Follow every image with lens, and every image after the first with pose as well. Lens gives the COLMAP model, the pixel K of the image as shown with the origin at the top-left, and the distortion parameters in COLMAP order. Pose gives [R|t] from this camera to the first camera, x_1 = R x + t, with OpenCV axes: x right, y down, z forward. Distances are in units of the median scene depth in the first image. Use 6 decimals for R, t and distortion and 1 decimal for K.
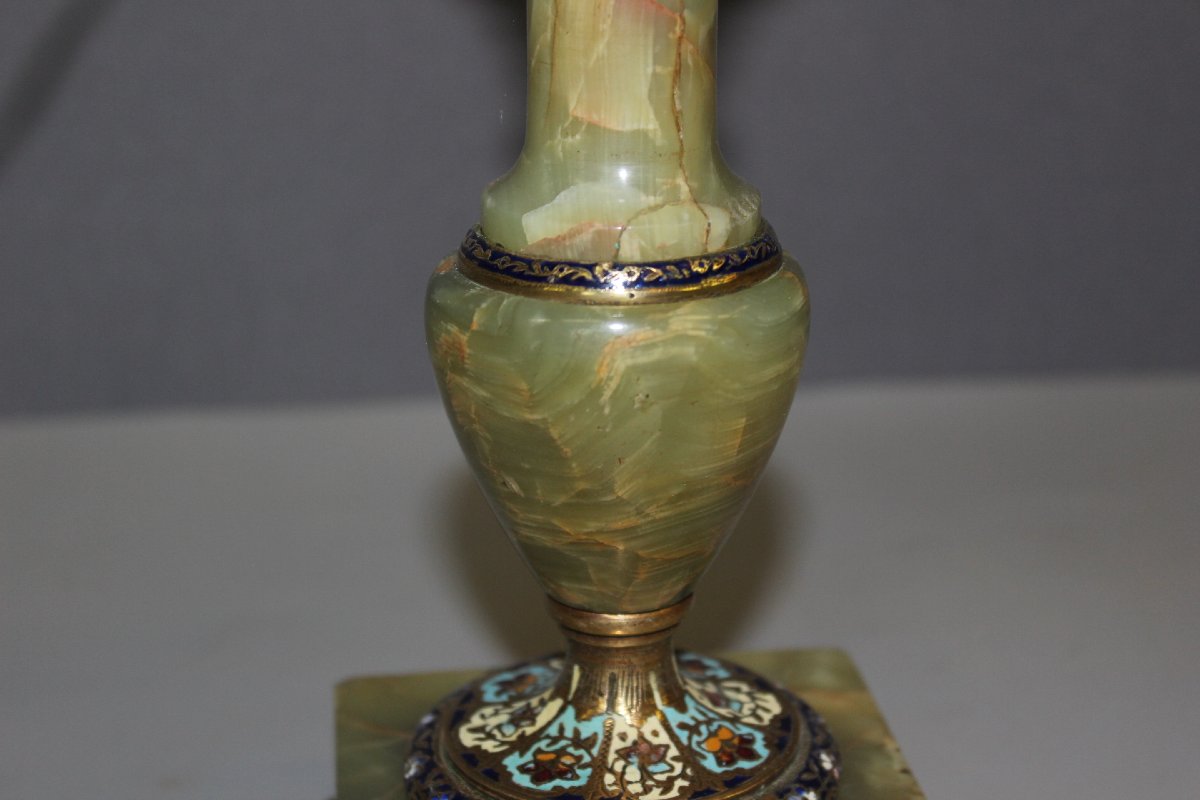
lens RADIAL K [[2507.8, 0, 592.7], [0, 2507.8, 356.2], [0, 0, 1]] dist [-0.000358, 0.000000]
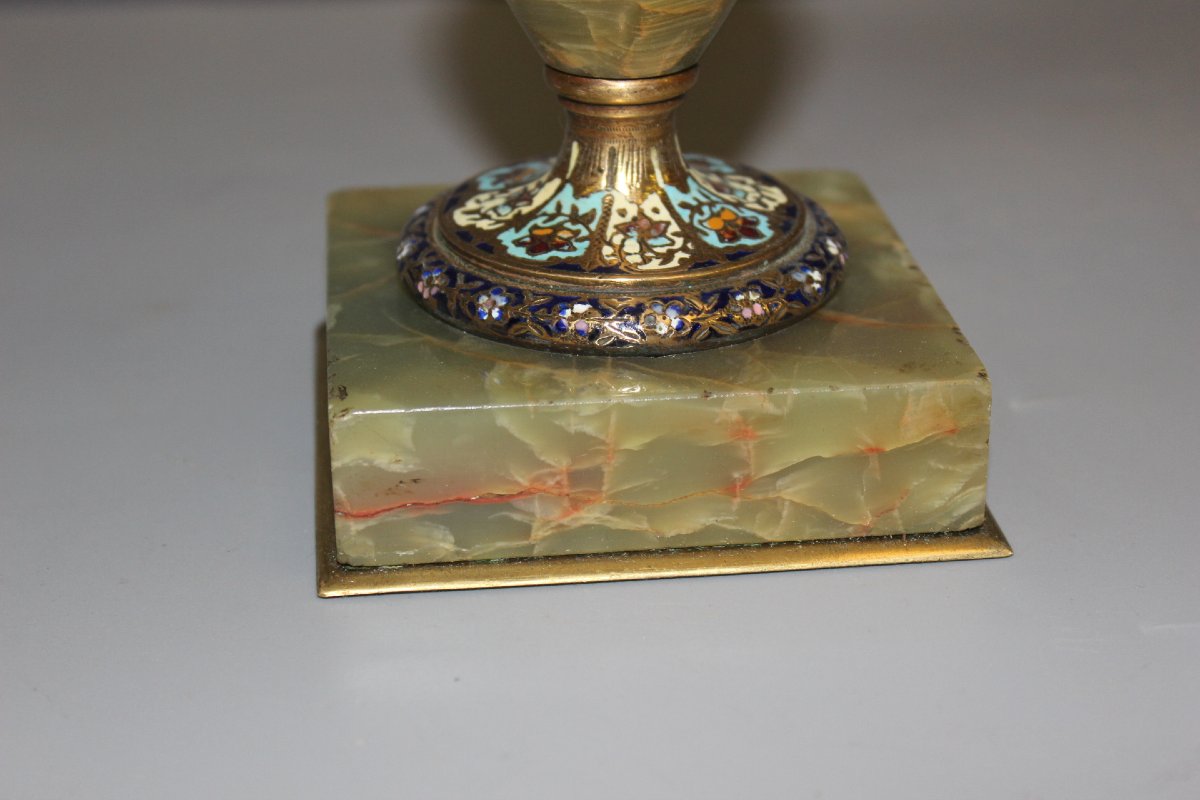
lens RADIAL K [[2507.8, 0, 599.5], [0, 2507.8, 401.1], [0, 0, 1]] dist [-0.000358, 0.000000]
pose [[0.999915, 0.012893, -0.002031, 0.006429], [-0.012621, 0.994771, 0.101346, 0.132189], [0.003327, -0.101312, 0.994849, 0.033081]]
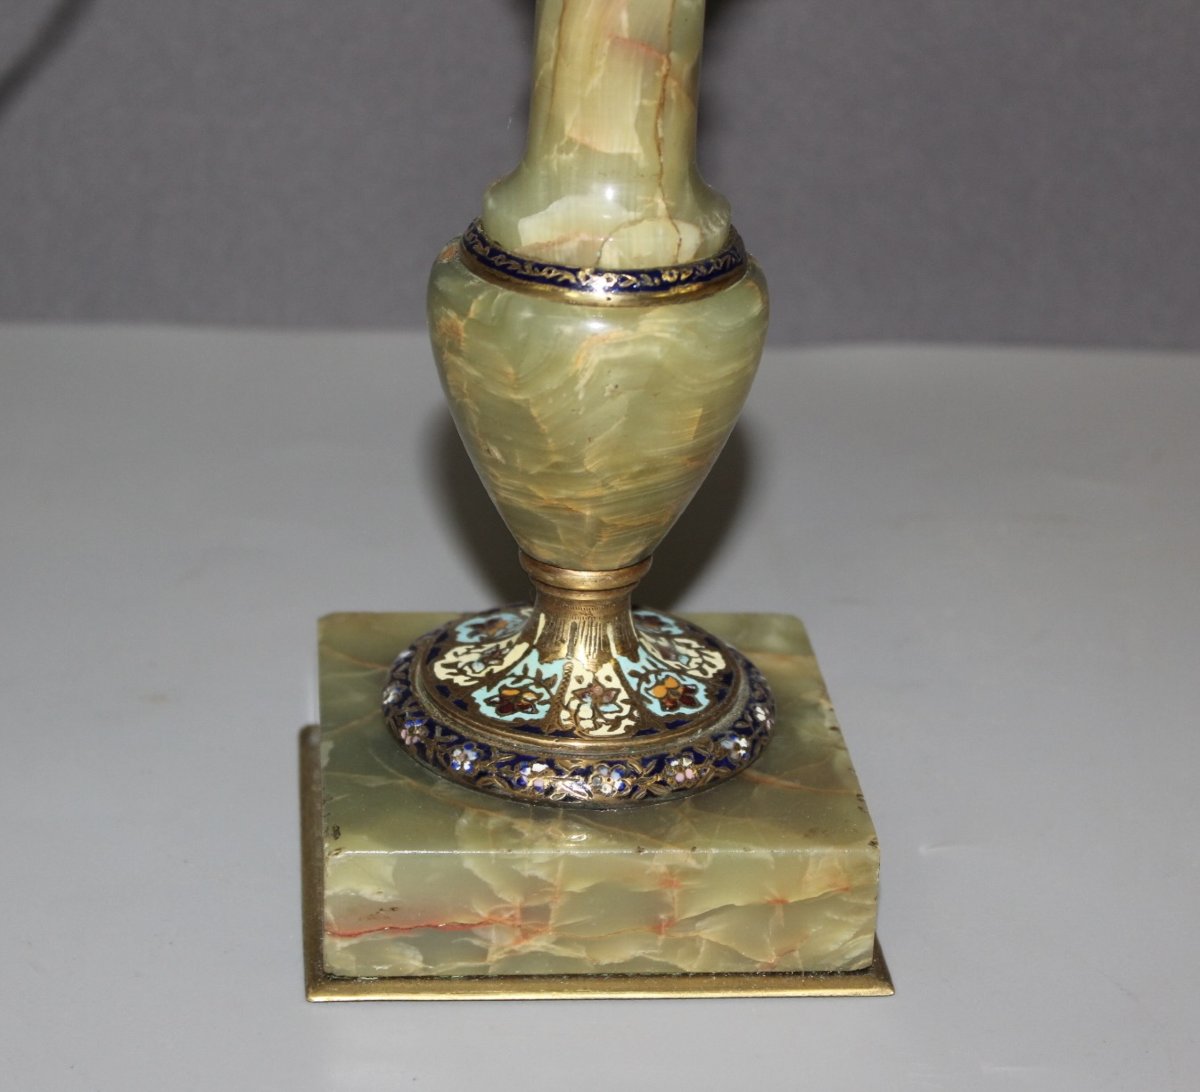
lens RADIAL K [[3706.9, 0, 552.9], [0, 3706.9, 551.8], [0, 0, 1]] dist [0.022622, 0.000000]
pose [[0.997827, 0.064701, -0.012429, 0.017854], [-0.063104, 0.992780, 0.102011, -0.077425], [0.018939, -0.101006, 0.994706, -0.679337]]
